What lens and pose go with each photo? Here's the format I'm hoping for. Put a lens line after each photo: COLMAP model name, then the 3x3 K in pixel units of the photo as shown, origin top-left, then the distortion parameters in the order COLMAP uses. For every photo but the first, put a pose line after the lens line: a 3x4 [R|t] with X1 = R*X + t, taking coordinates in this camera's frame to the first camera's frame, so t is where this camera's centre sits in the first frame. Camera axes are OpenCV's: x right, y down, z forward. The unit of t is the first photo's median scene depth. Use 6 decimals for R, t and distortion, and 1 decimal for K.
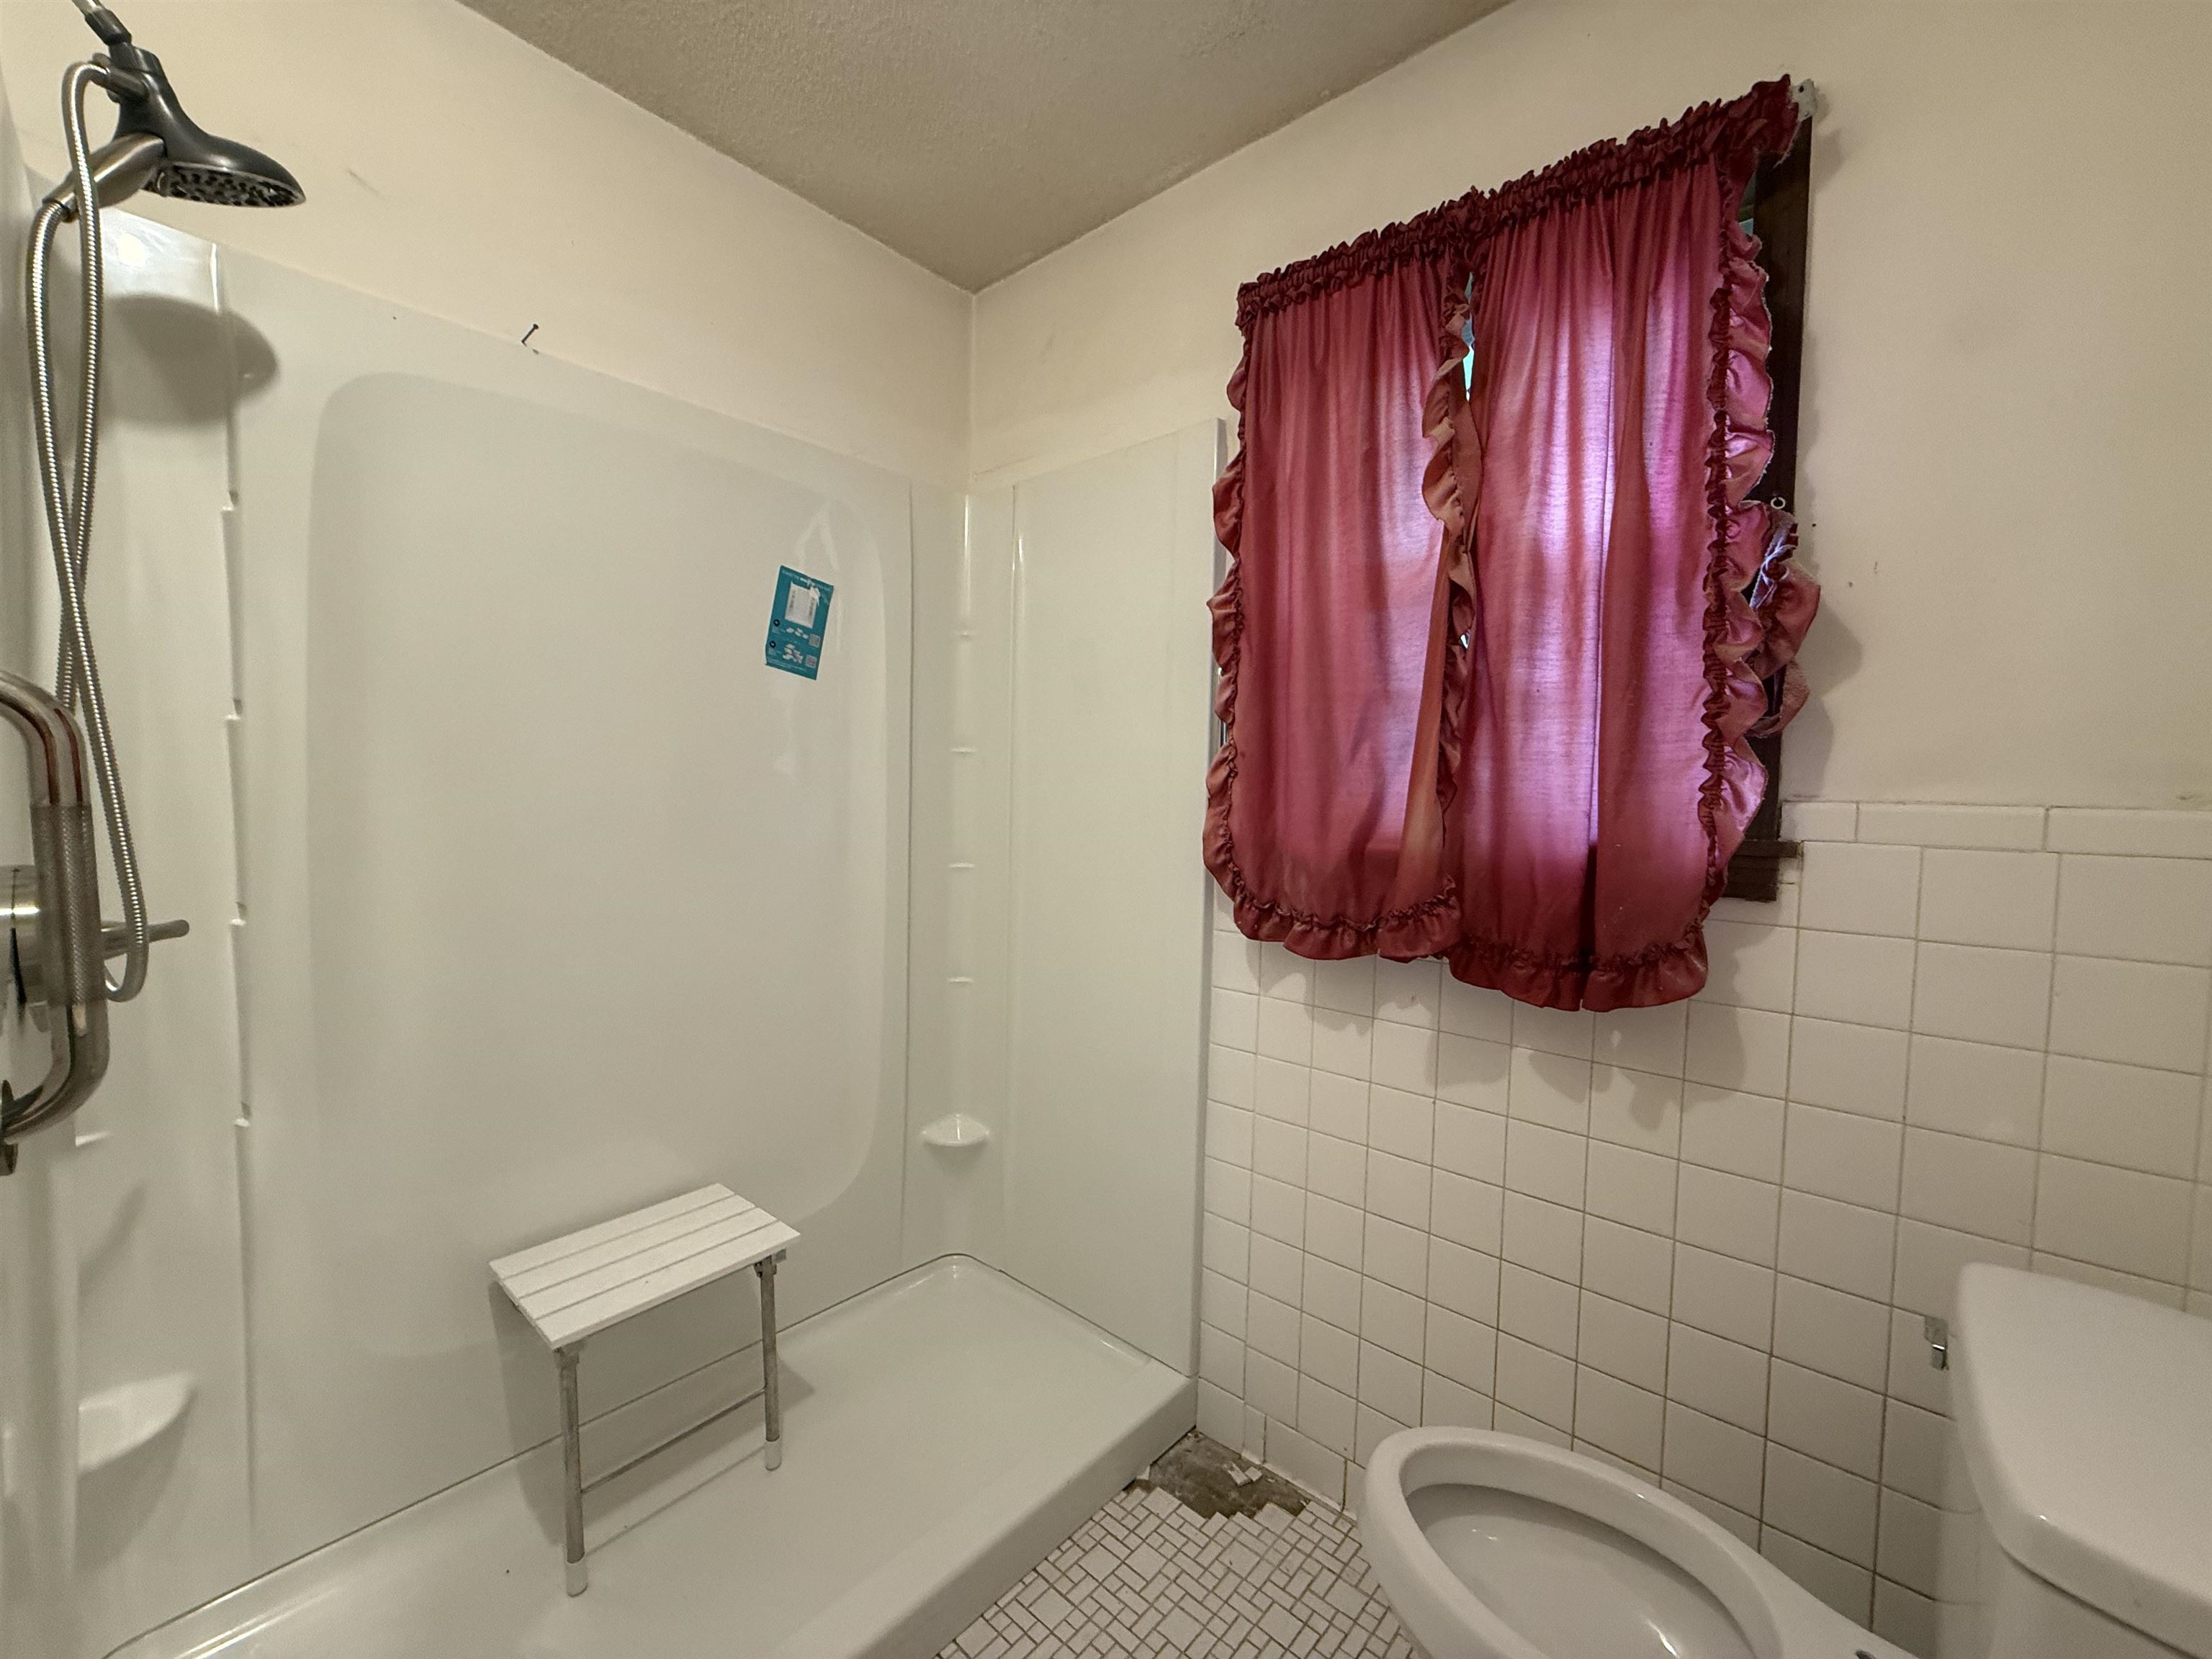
lens RADIAL K [[879.1, 0, 1100.7], [0, 879.1, 830.3], [0, 0, 1]] dist [-0.001313, 0.000498]
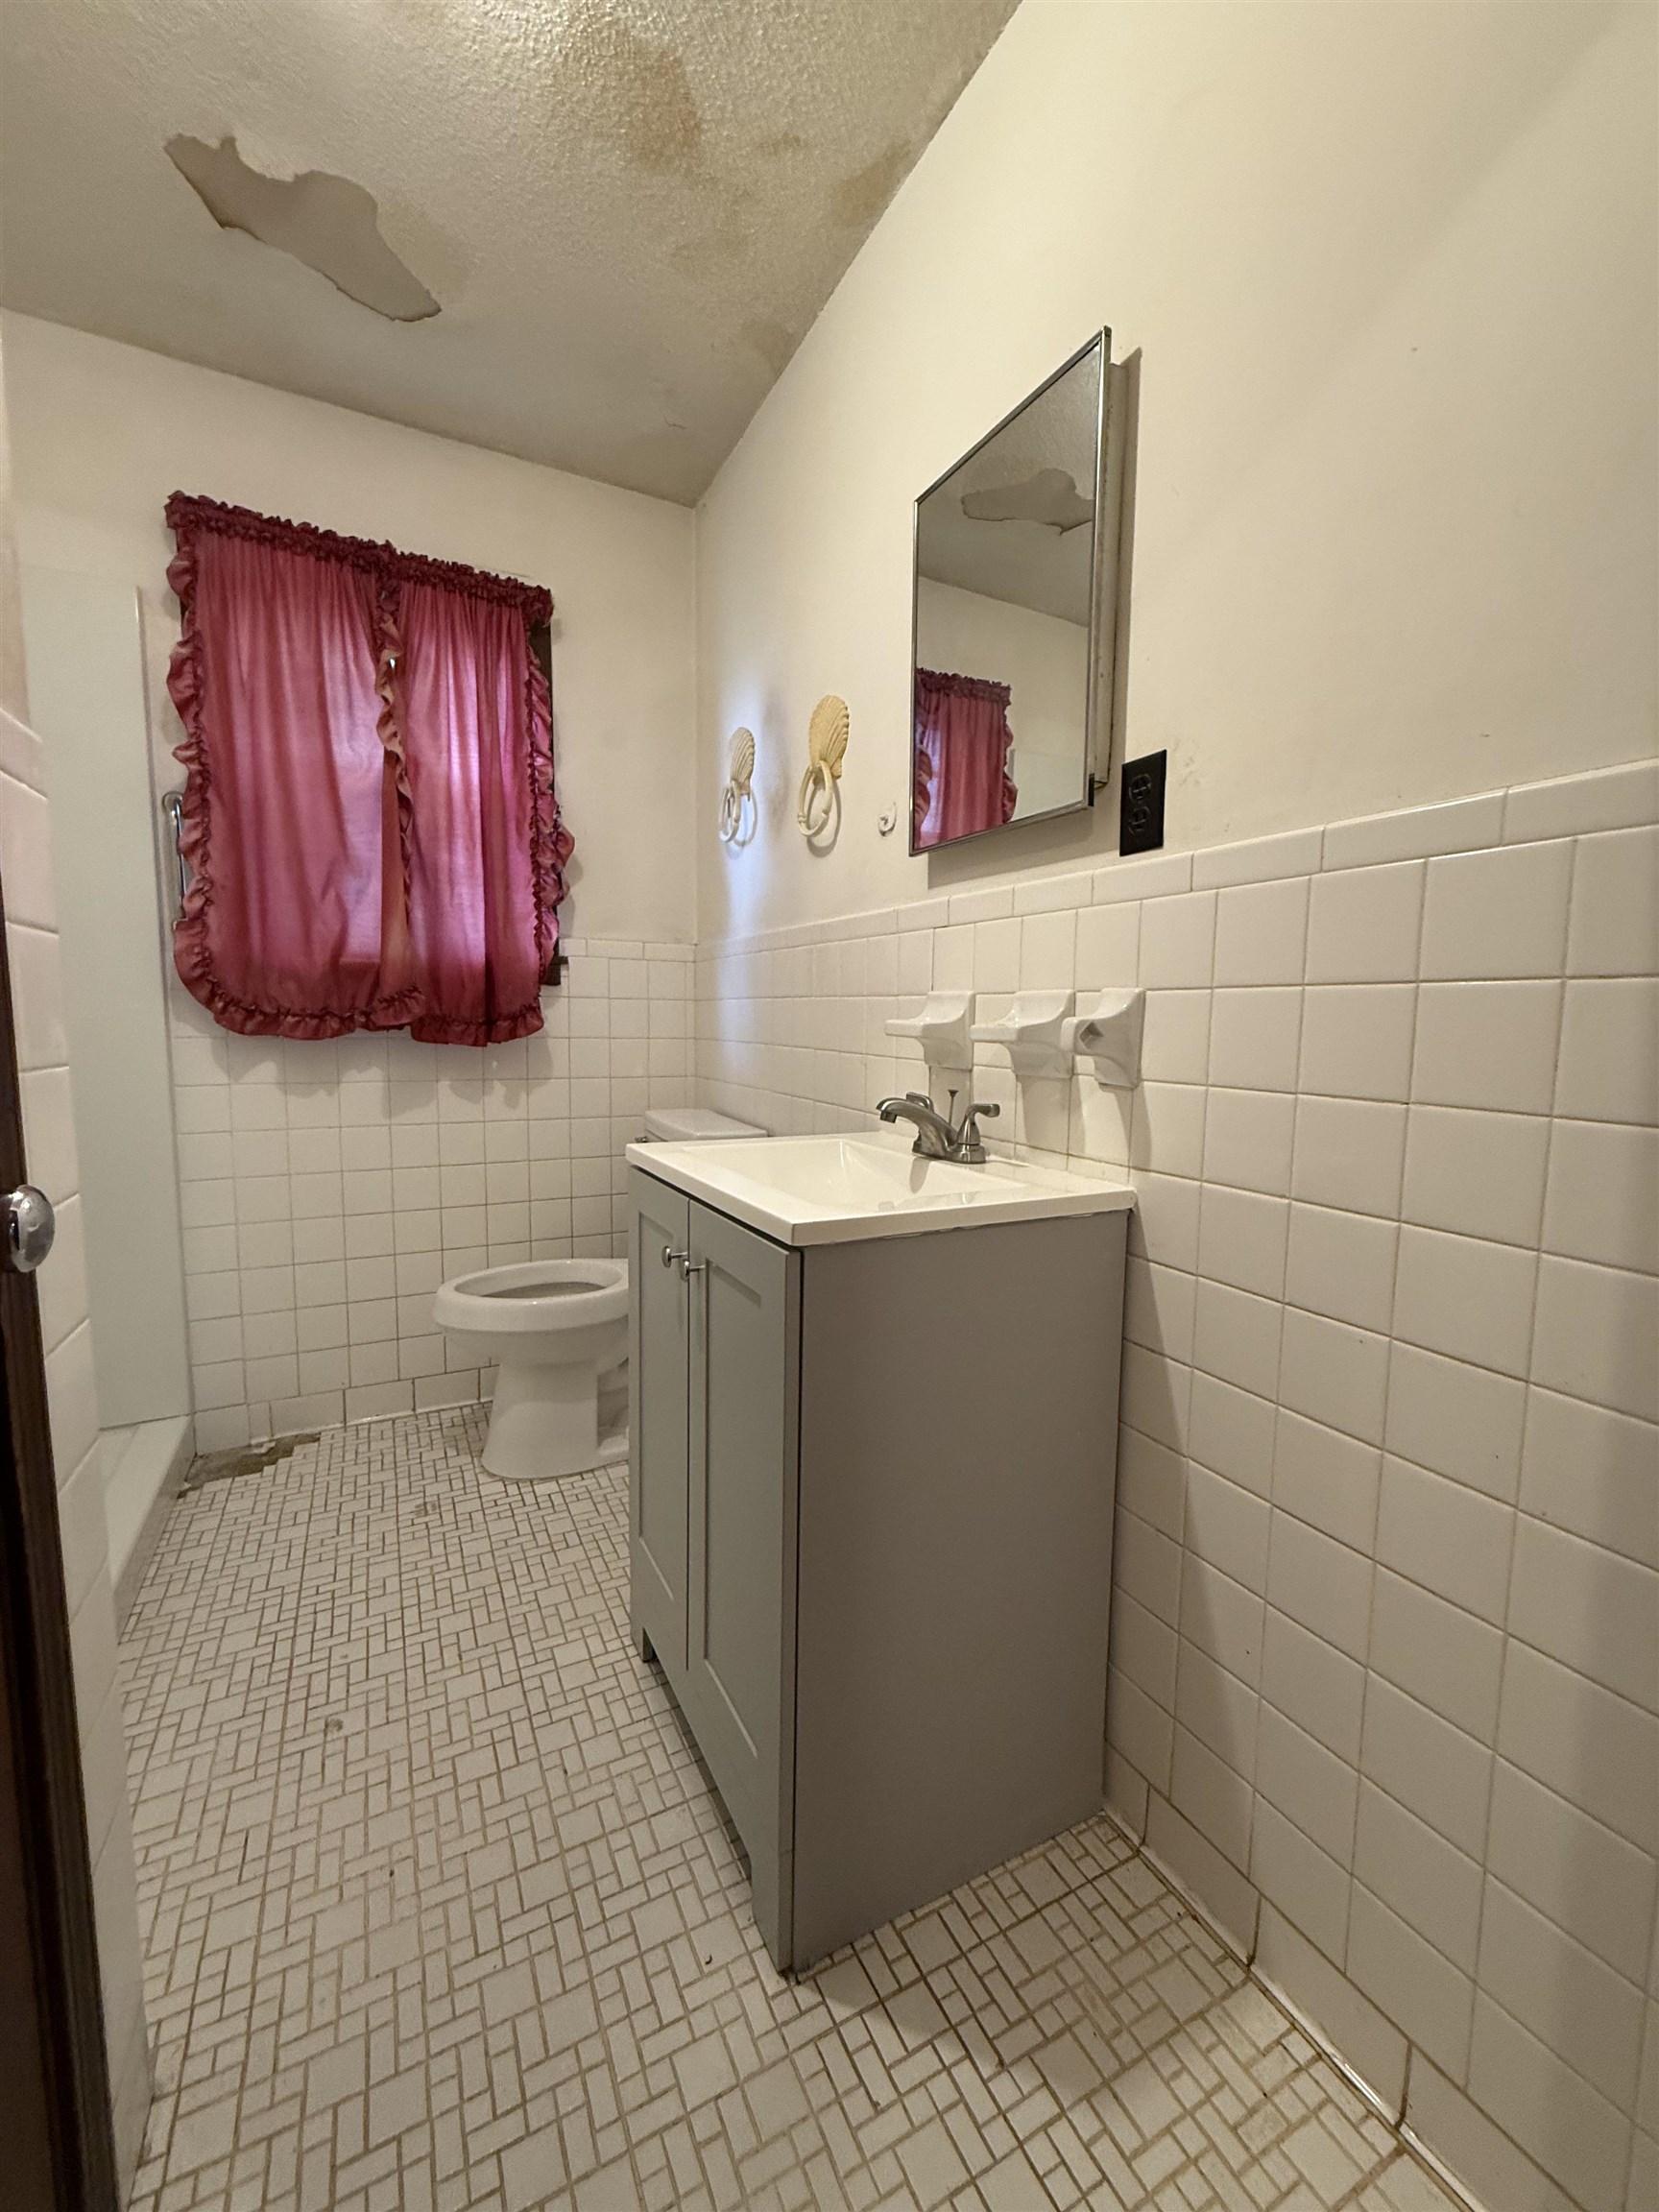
lens RADIAL K [[879.1, 0, 829.5], [0, 879.1, 1106.0], [0, 0, 1]] dist [-0.001313, 0.000498]
pose [[0.357246, -0.113092, 0.927138, -0.841996], [0.035936, 0.993572, 0.107349, 0.140014], [-0.933319, -0.005033, 0.359014, -0.312673]]
